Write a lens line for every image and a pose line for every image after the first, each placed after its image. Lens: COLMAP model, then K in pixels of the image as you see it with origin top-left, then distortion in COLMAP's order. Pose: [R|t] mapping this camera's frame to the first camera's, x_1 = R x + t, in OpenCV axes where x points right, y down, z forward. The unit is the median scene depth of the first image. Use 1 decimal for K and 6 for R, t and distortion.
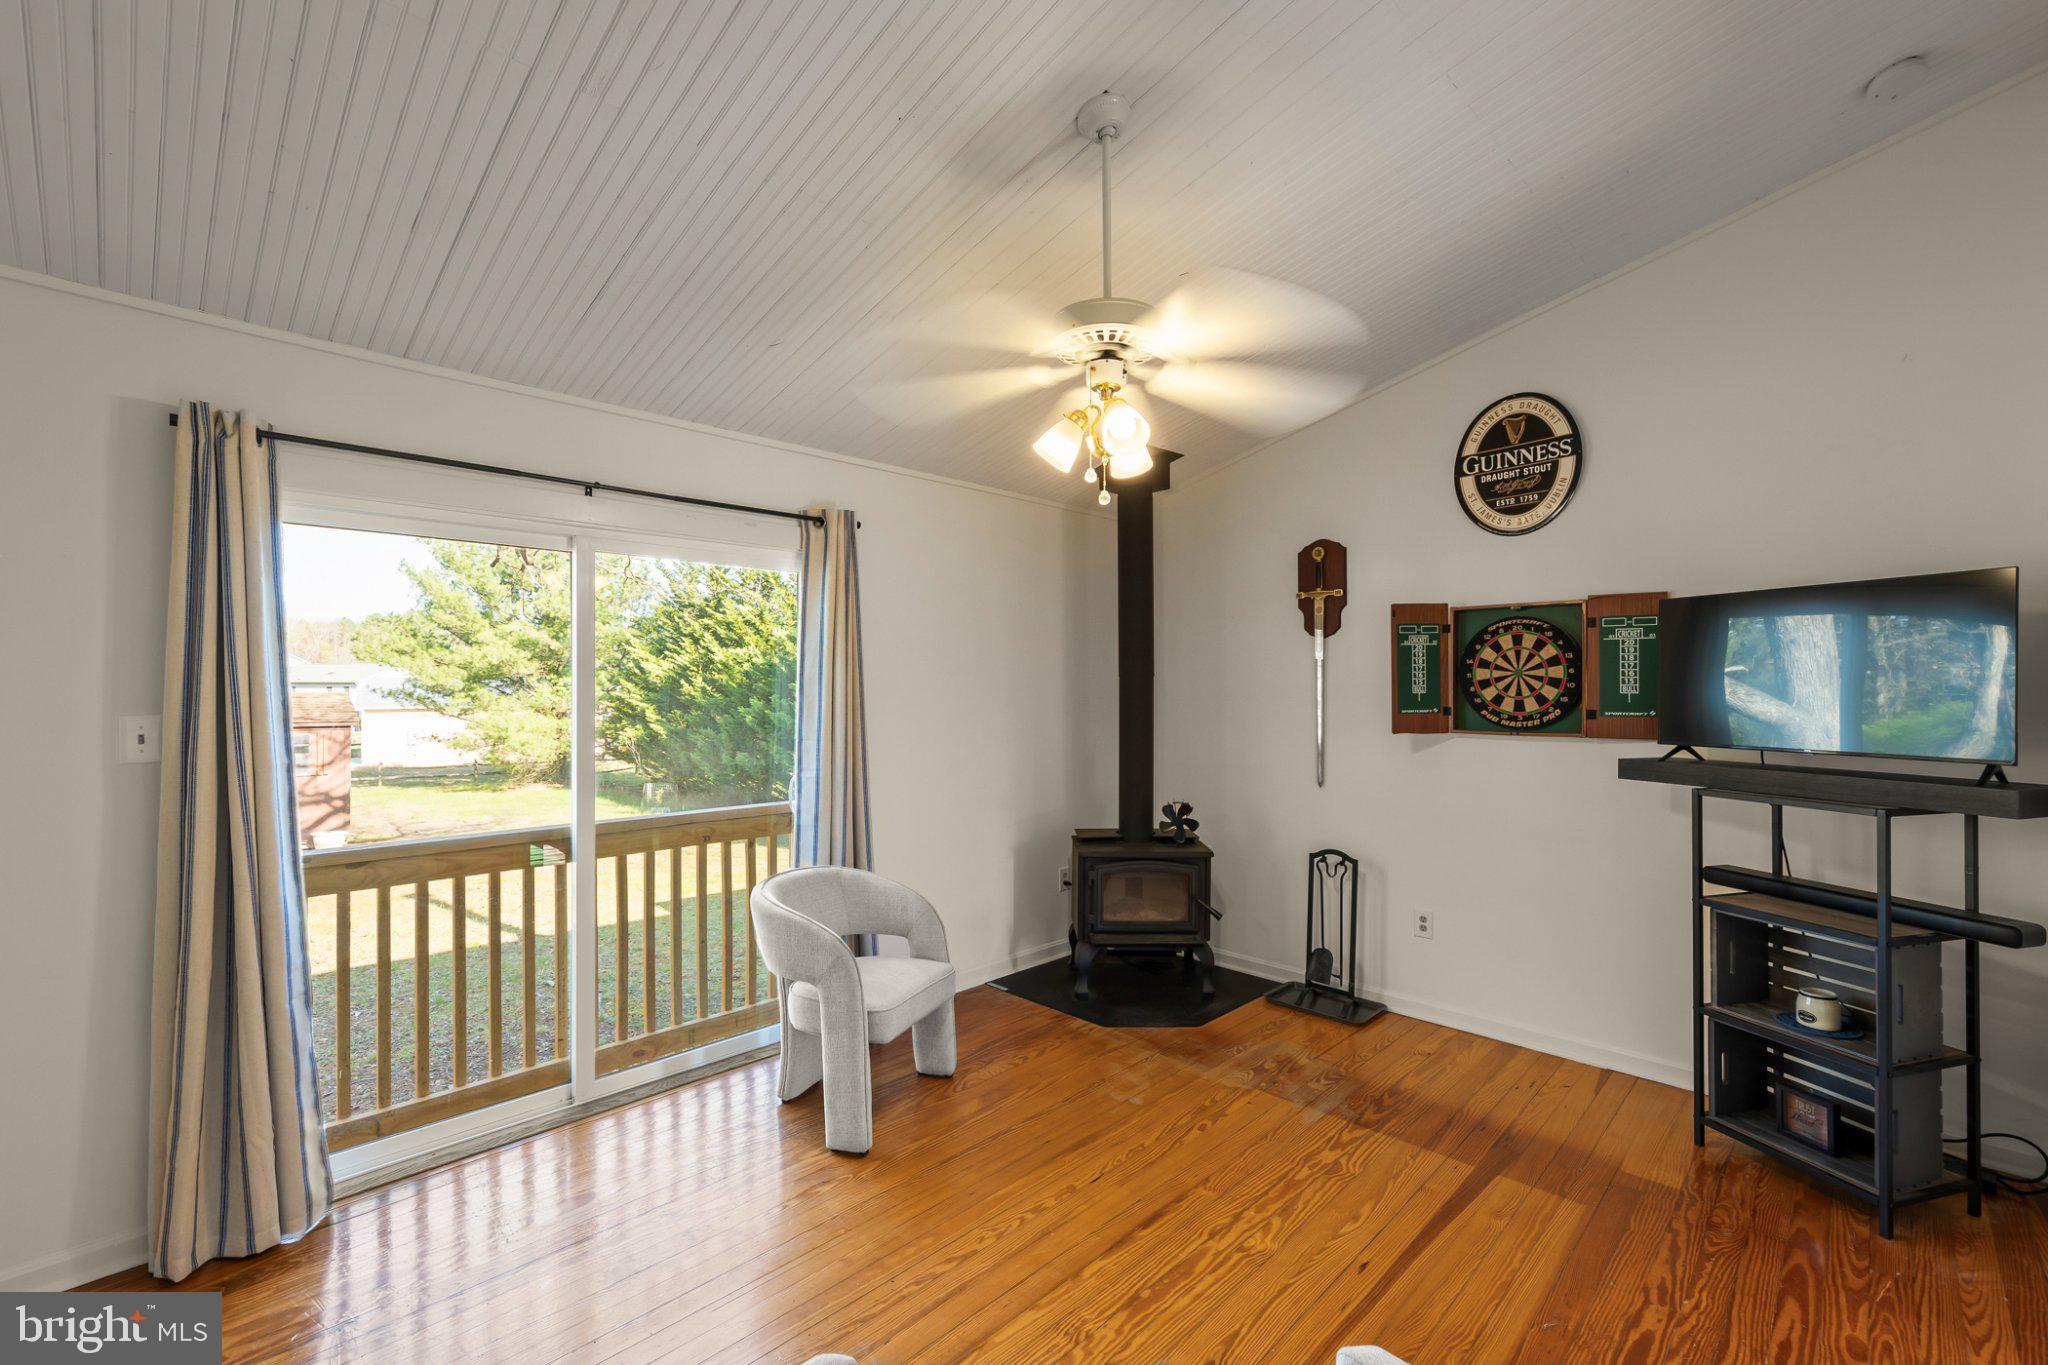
lens RADIAL K [[879.4, 0, 1013.0], [0, 879.4, 690.1], [0, 0, 1]] dist [0.008292, 0.000067]
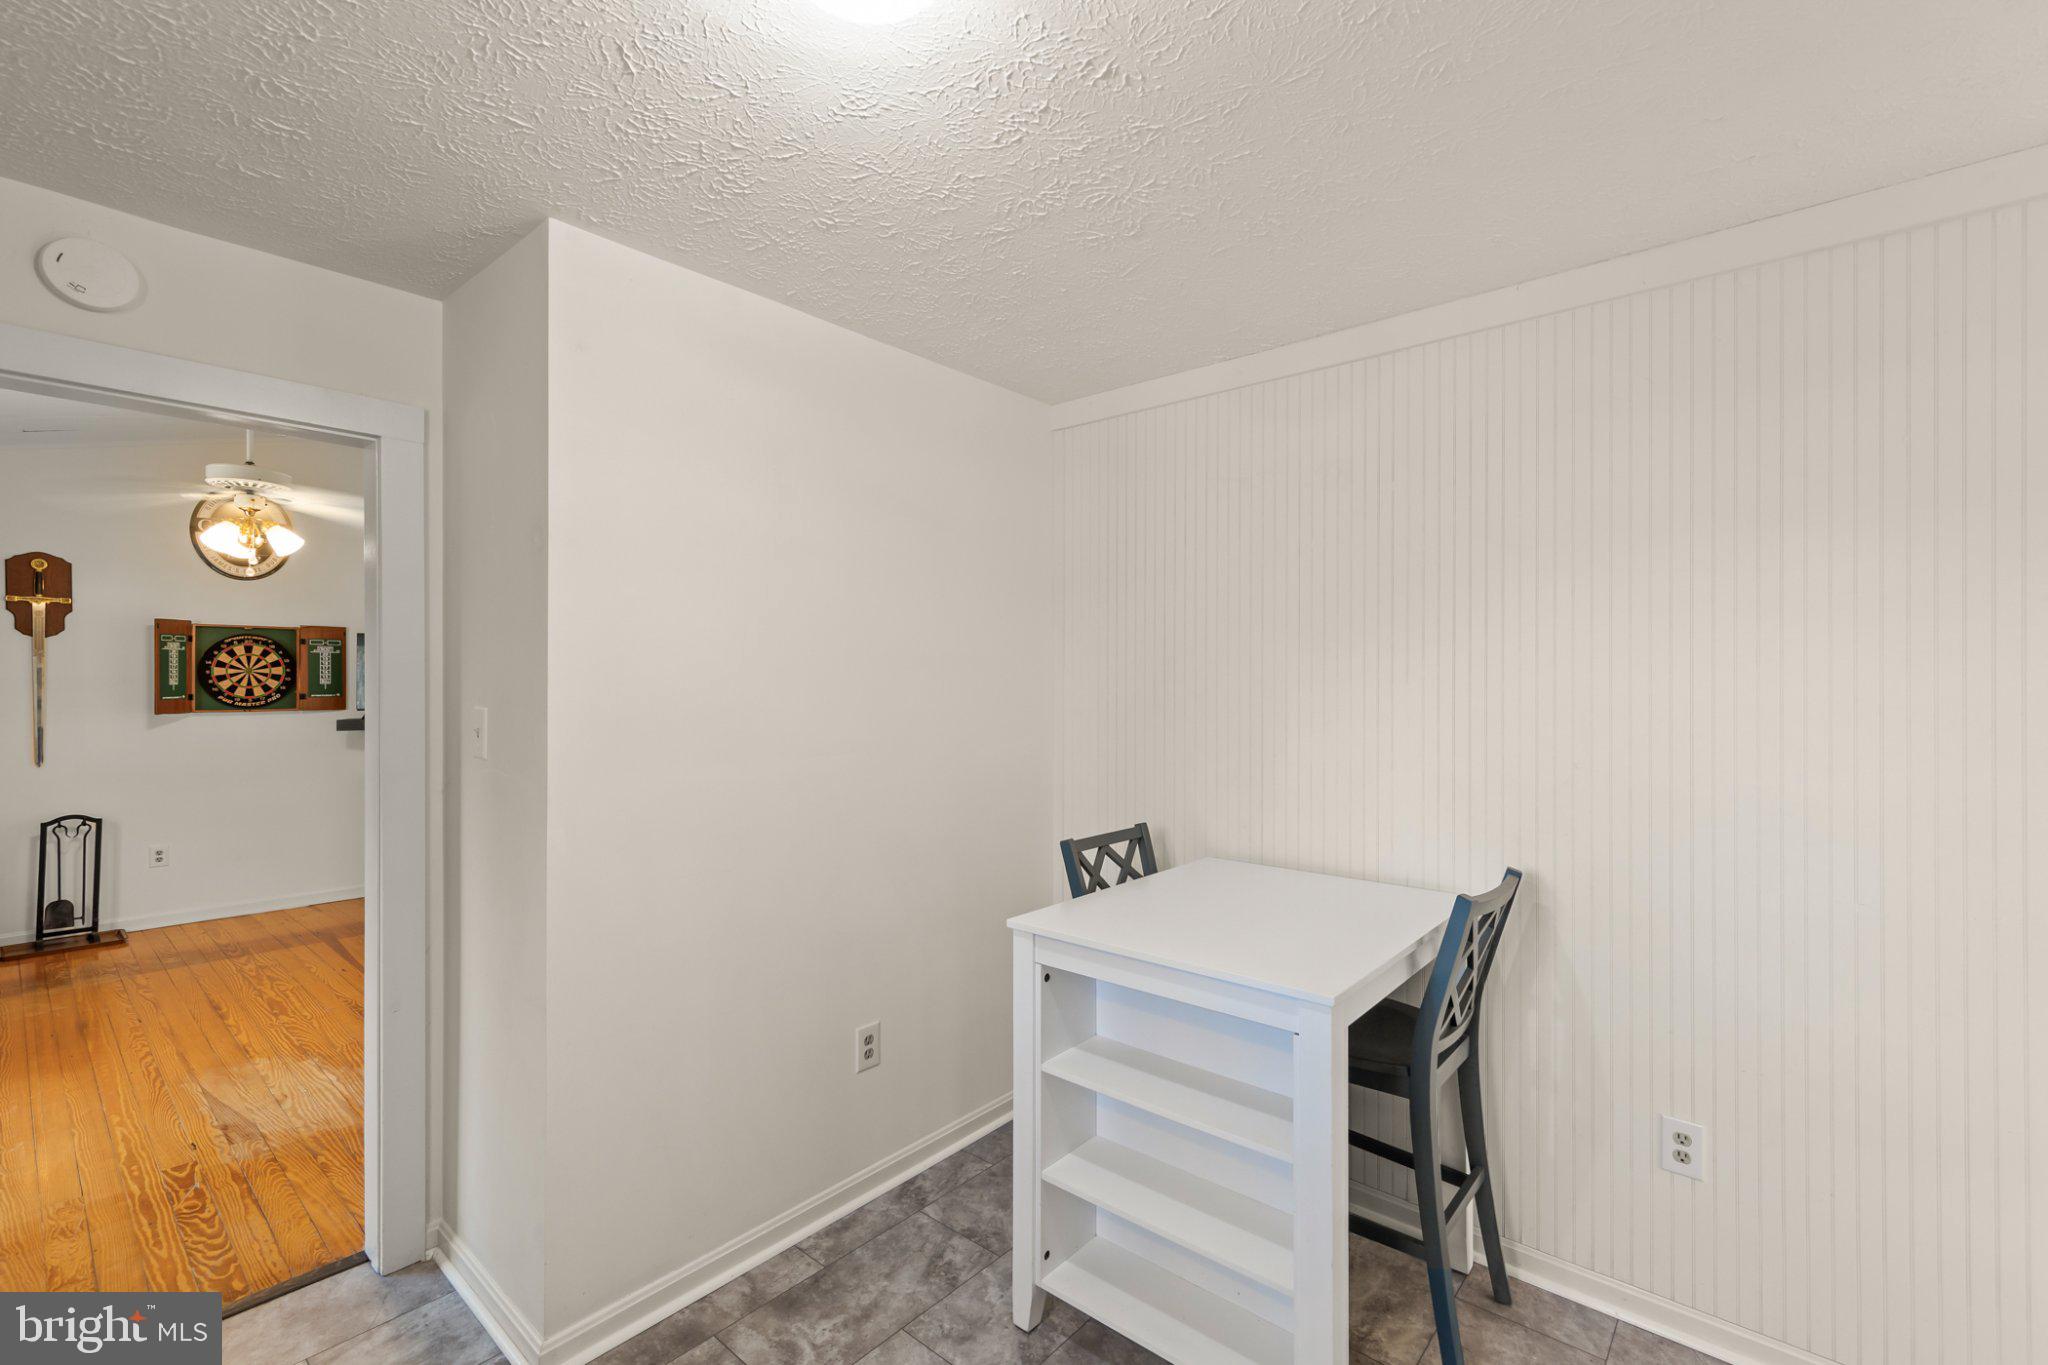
lens RADIAL K [[879.4, 0, 1032.2], [0, 879.4, 680.5], [0, 0, 1]] dist [0.008292, 0.000067]
pose [[-0.062911, 0.002359, 0.998016, -1.035169], [0.006195, 0.999979, -0.001973, 0.008609], [-0.998000, 0.006058, -0.062924, -0.260310]]
